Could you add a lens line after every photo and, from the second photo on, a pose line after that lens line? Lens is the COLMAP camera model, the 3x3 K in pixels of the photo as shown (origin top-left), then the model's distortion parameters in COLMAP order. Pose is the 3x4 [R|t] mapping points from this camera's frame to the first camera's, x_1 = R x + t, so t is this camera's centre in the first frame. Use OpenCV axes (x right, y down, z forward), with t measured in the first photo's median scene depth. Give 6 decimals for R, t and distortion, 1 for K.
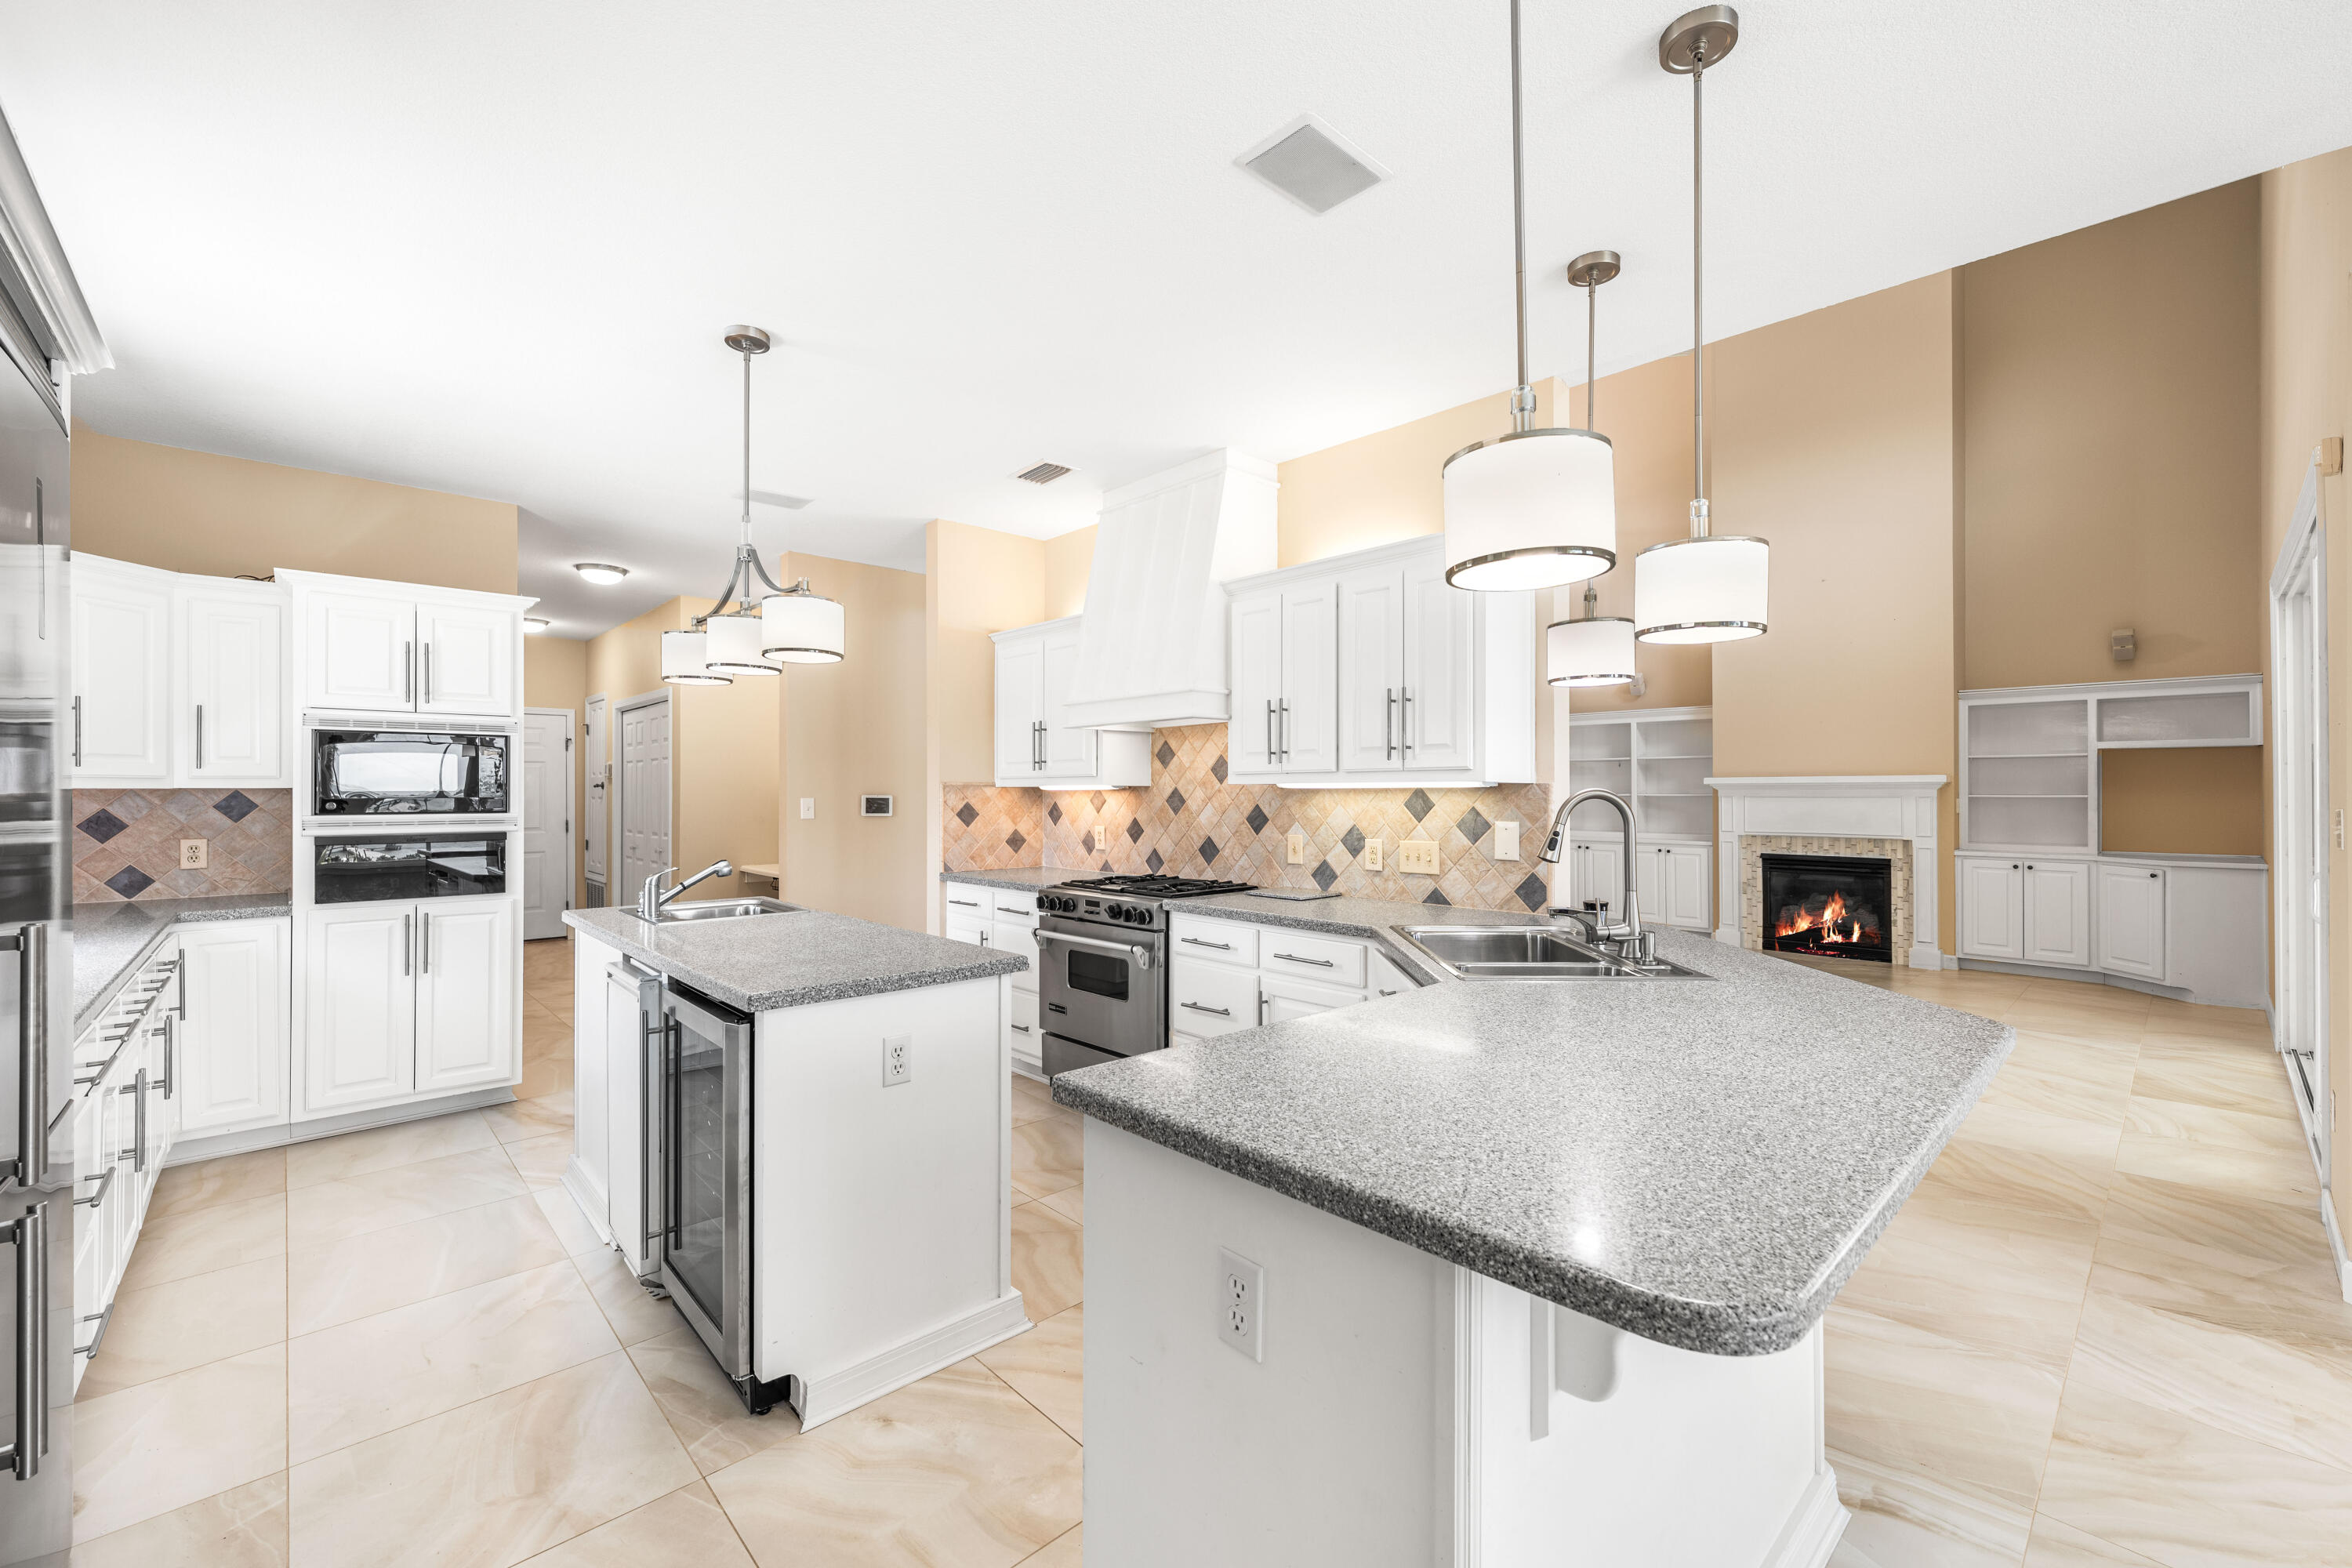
lens RADIAL K [[954.8, 0, 1171.9], [0, 954.8, 789.1], [0, 0, 1]] dist [0.000535, -0.000189]
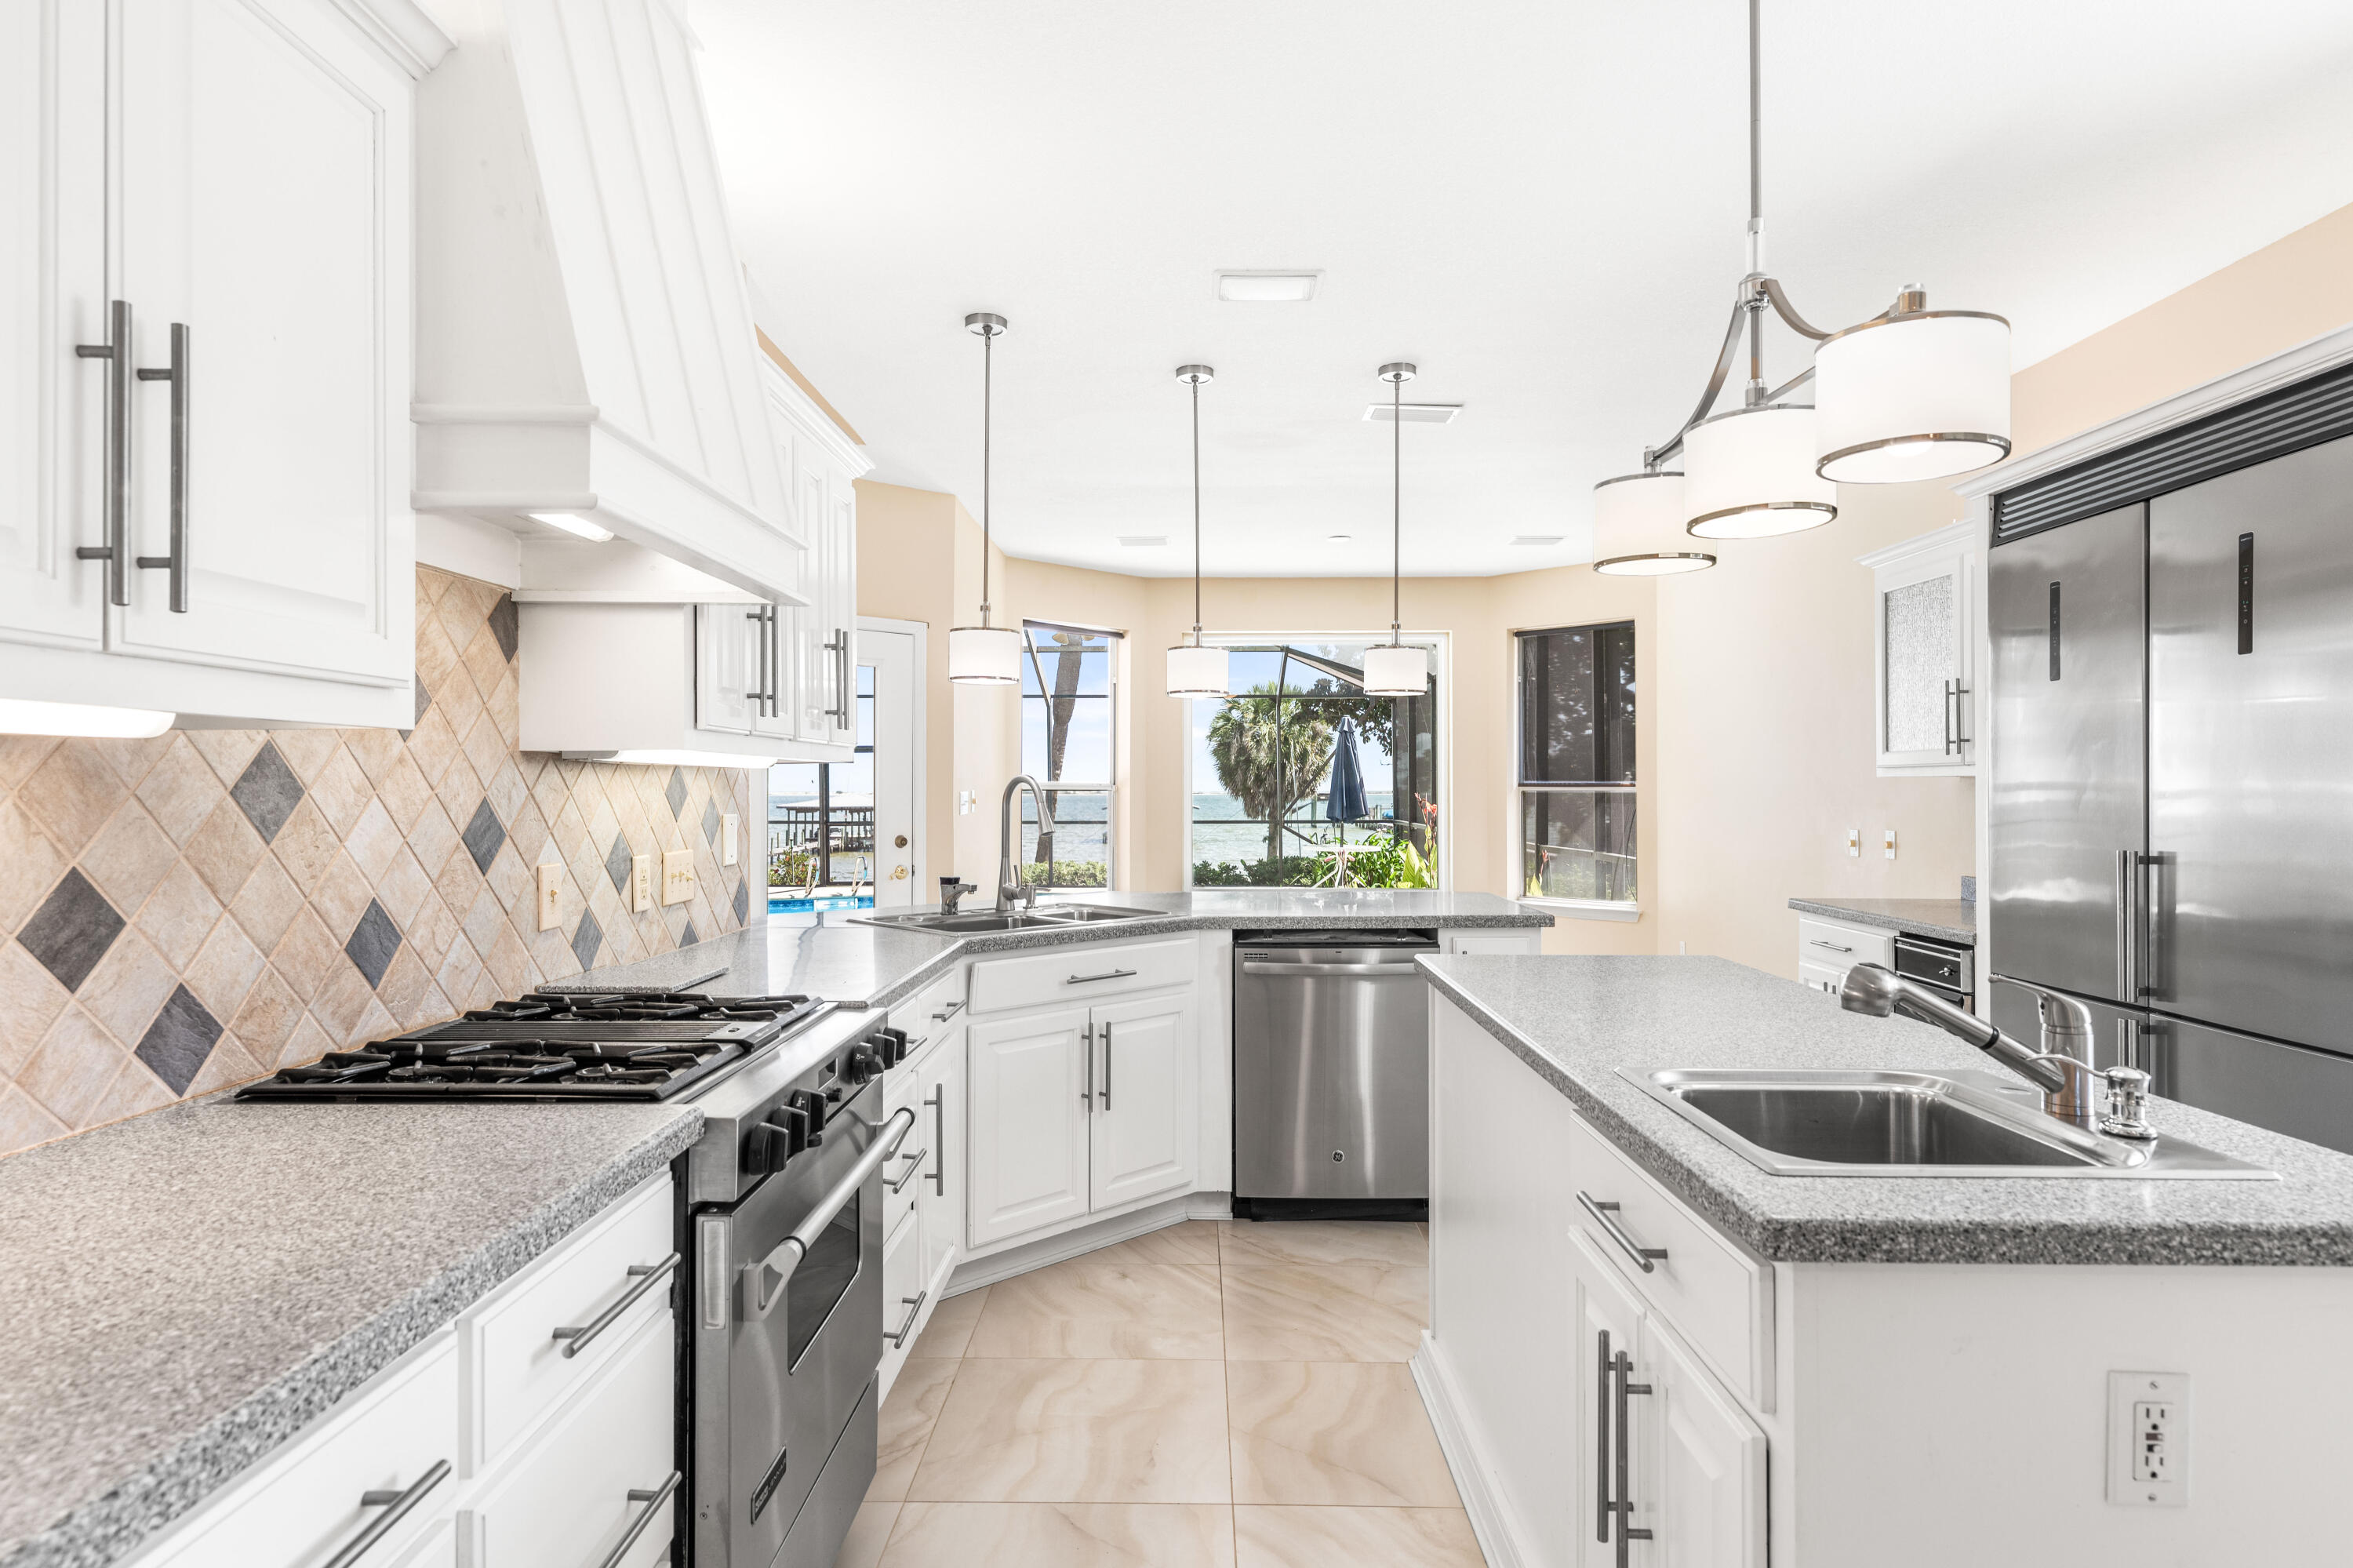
lens RADIAL K [[1291.6, 0, 1176.5], [0, 1291.6, 784.0], [0, 0, 1]] dist [0.003074, 0.000619]
pose [[-0.724269, 0.003786, 0.689507, -0.498069], [-0.002331, 0.999966, -0.007940, 0.014372], [-0.689514, -0.007358, -0.724235, 1.225327]]
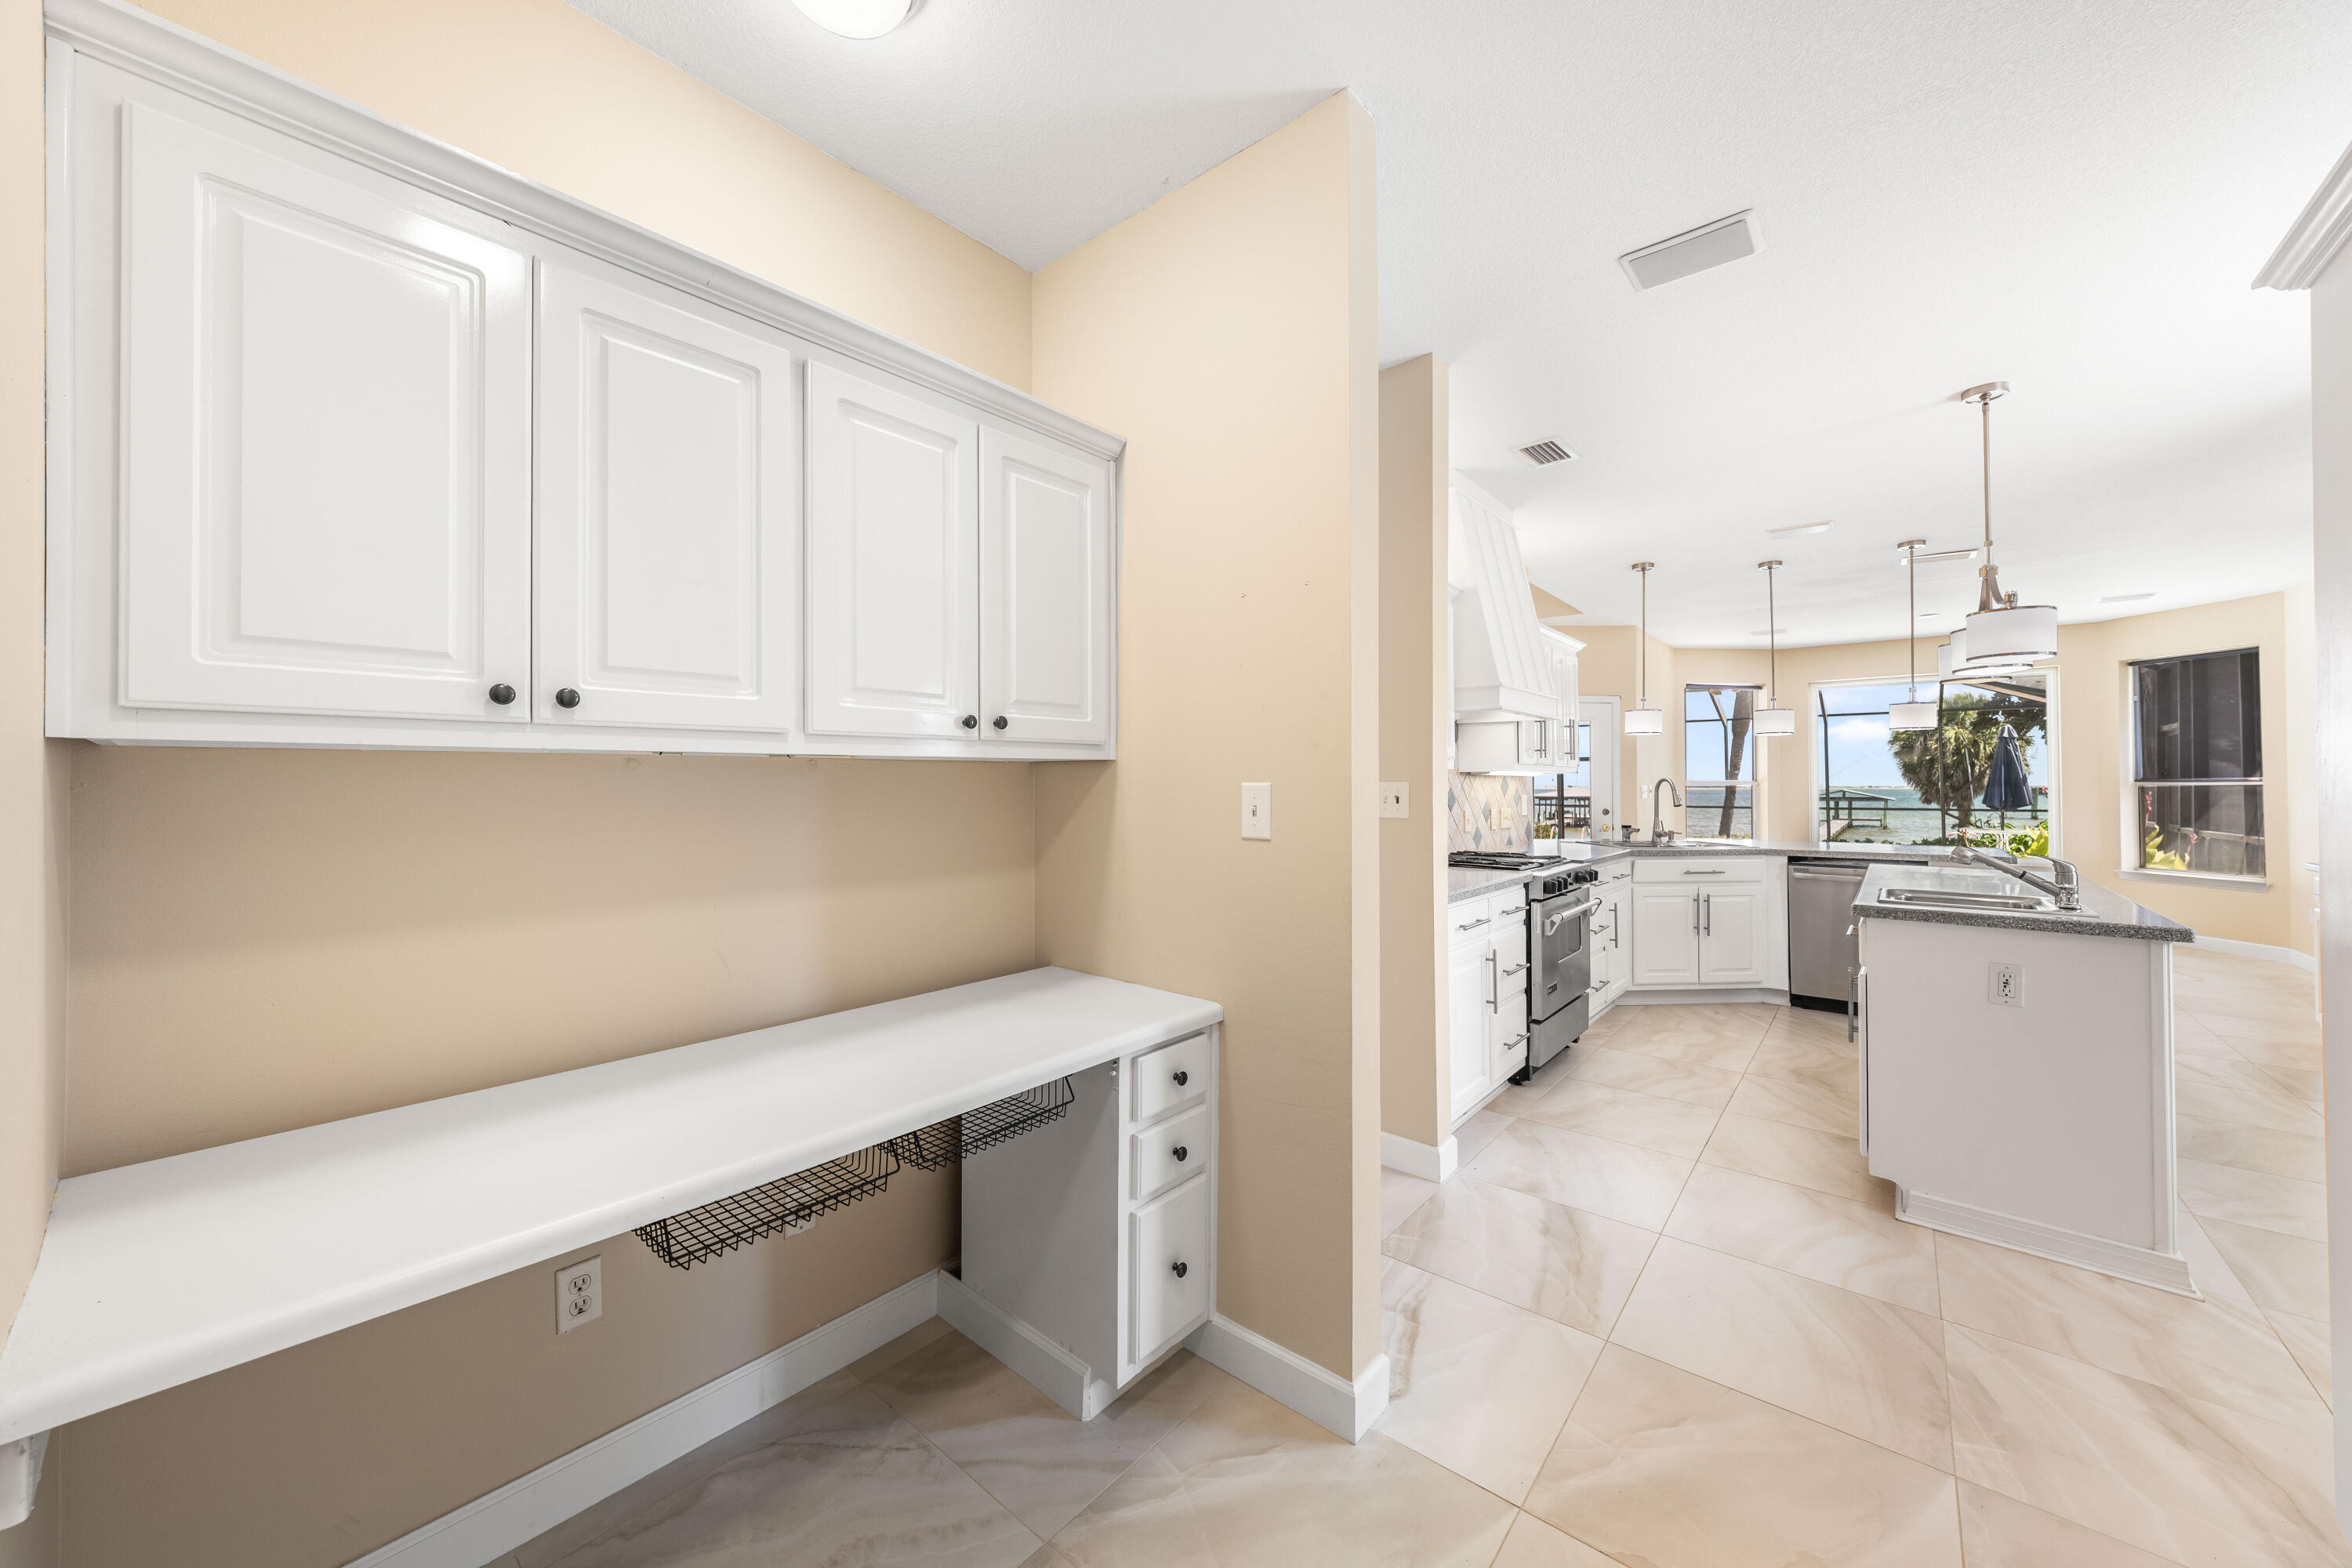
lens RADIAL K [[837.8, 0, 1176.6], [0, 837.8, 773.1], [0, 0, 1]] dist [-0.000342, -0.000065]
pose [[-0.114966, 0.015595, 0.993247, -0.971962], [-0.002959, 0.999867, -0.016041, 0.016558], [-0.993365, -0.004783, -0.114904, 1.520646]]
